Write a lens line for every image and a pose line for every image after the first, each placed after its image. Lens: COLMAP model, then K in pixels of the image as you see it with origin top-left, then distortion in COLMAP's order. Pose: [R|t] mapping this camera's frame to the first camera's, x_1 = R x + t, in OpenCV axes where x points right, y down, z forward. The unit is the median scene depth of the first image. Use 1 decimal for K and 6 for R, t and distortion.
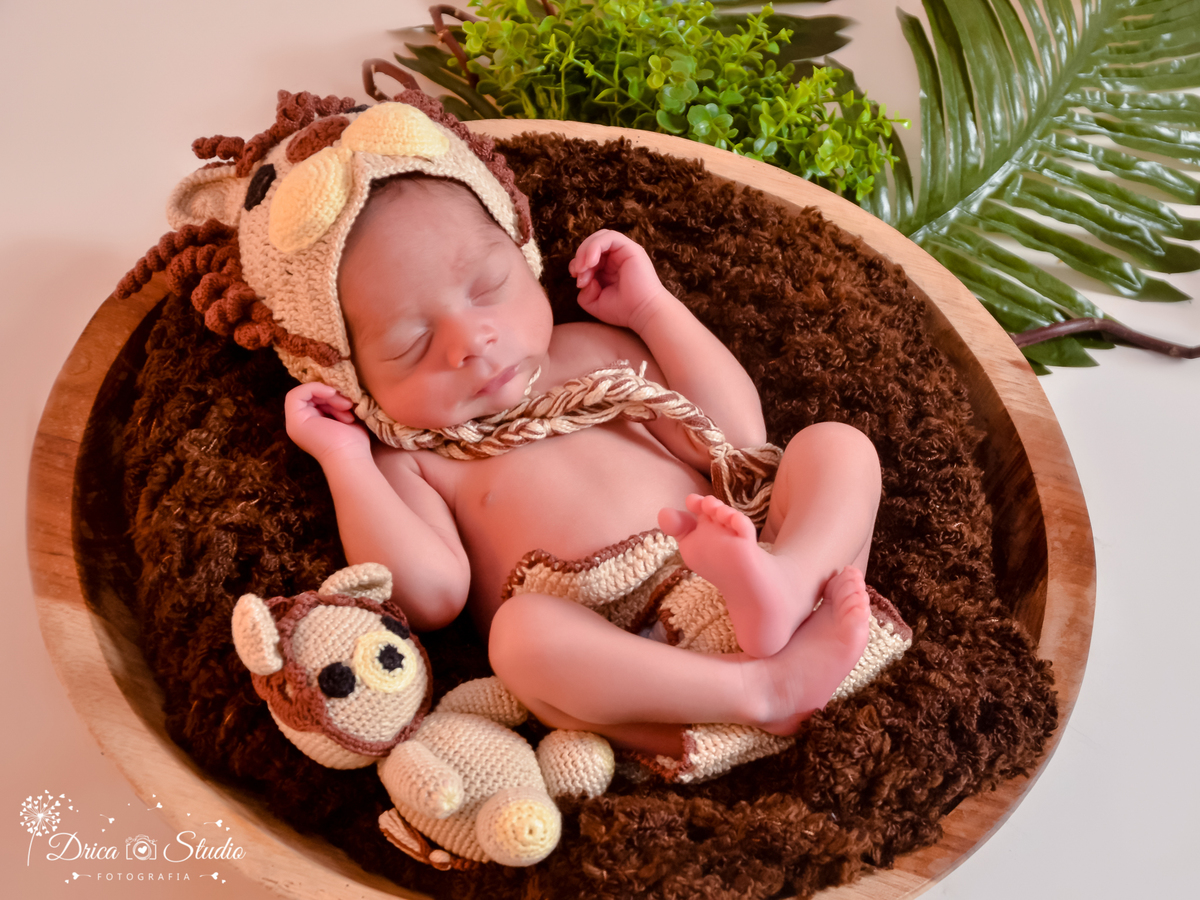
lens RADIAL K [[3278.7, 0, 604.4], [0, 3278.7, 451.5], [0, 0, 1]] dist [0.051407, 0.000000]
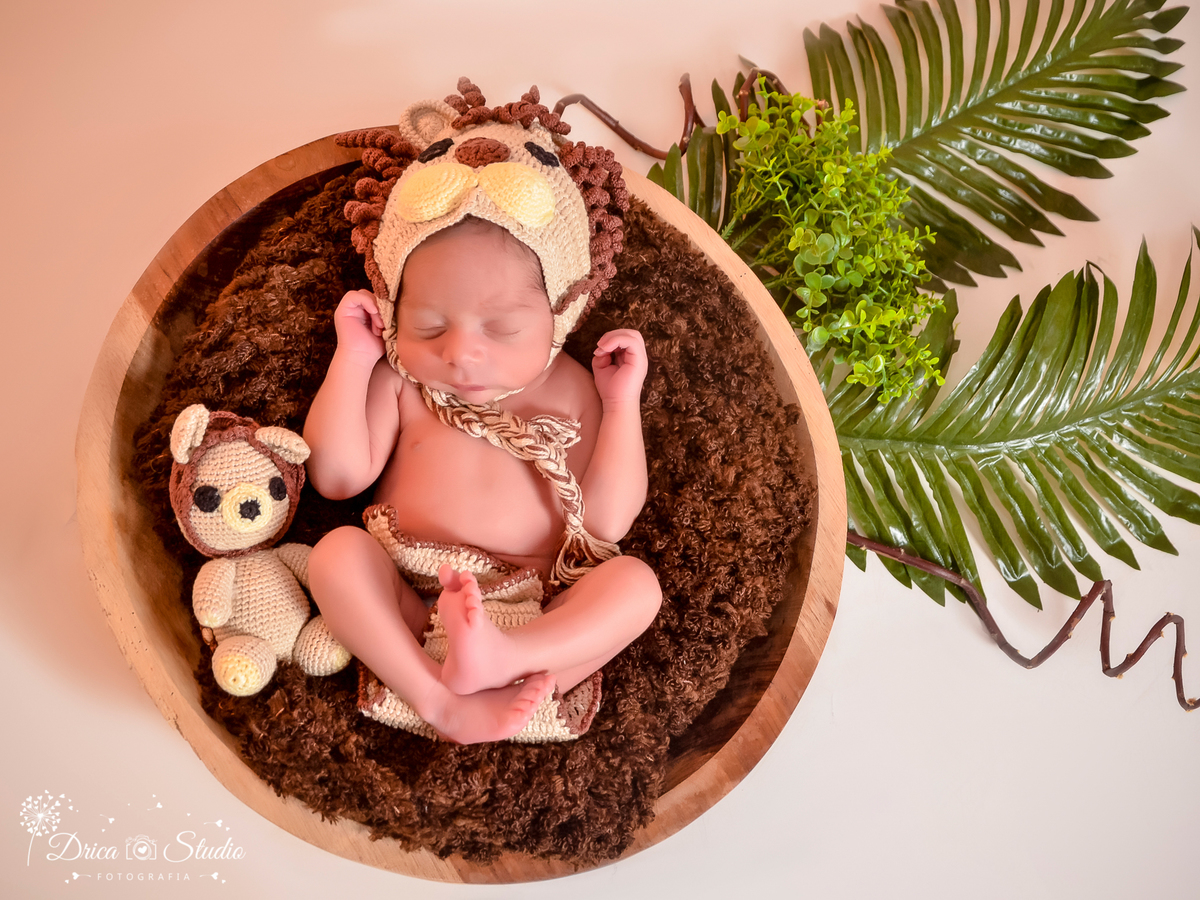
lens RADIAL K [[1759.9, 0, 594.0], [0, 1759.9, 439.2], [0, 0, 1]] dist [0.064477, 0.000000]
pose [[0.746336, 0.650344, -0.141548, 0.119110], [-0.585339, 0.742582, 0.325501, -0.265259], [0.316799, -0.160080, 0.934887, 0.346088]]
